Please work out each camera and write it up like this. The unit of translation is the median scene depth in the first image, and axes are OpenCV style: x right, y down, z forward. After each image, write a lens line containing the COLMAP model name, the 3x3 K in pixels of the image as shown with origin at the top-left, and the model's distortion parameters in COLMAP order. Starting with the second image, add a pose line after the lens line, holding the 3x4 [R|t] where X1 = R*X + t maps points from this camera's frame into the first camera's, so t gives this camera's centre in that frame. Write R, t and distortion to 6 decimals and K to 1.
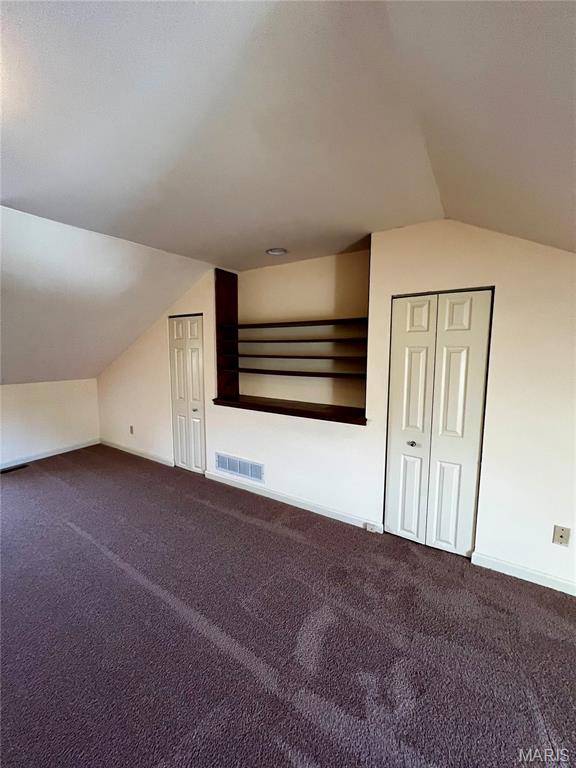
lens RADIAL K [[309.7, 0, 287.9], [0, 309.7, 384.0], [0, 0, 1]] dist [-0.000457, 0.000561]
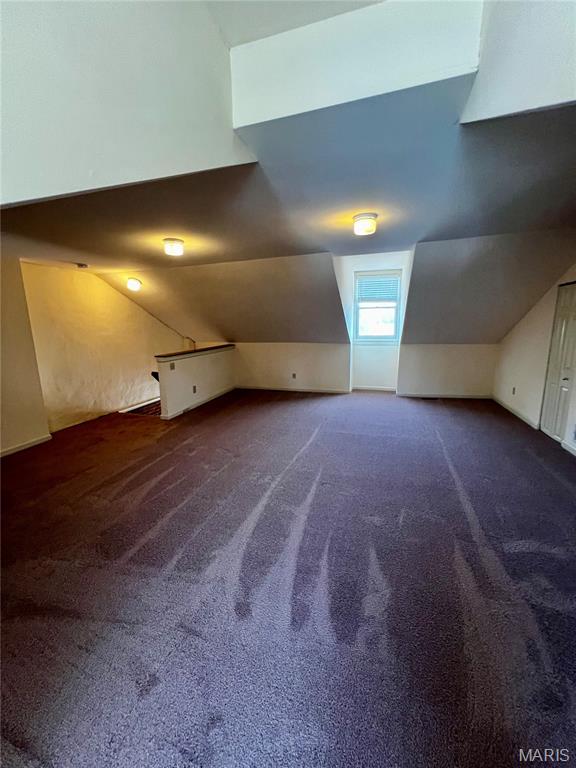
lens RADIAL K [[305.3, 0, 287.2], [0, 305.3, 382.2], [0, 0, 1]] dist [0.001249, -0.000101]
pose [[0.290629, 0.174325, -0.940822, 0.403439], [-0.077812, 0.984313, 0.158347, 0.008007], [0.953667, 0.027187, 0.299635, -0.168495]]
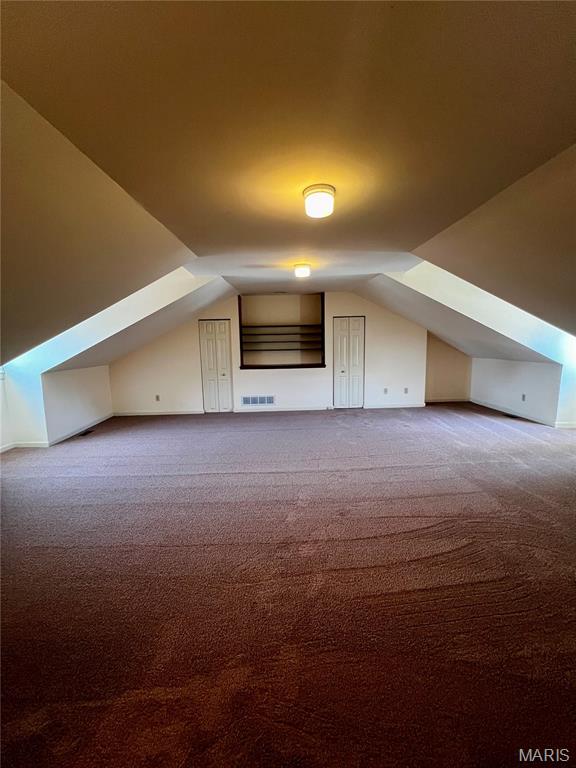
lens RADIAL K [[309.7, 0, 287.8], [0, 309.7, 386.7], [0, 0, 1]] dist [-0.000457, 0.000561]
pose [[0.826989, -0.091639, 0.554700, -1.051499], [0.086420, 0.995621, 0.035639, 0.129165], [-0.555537, 0.018464, 0.831287, -0.681057]]
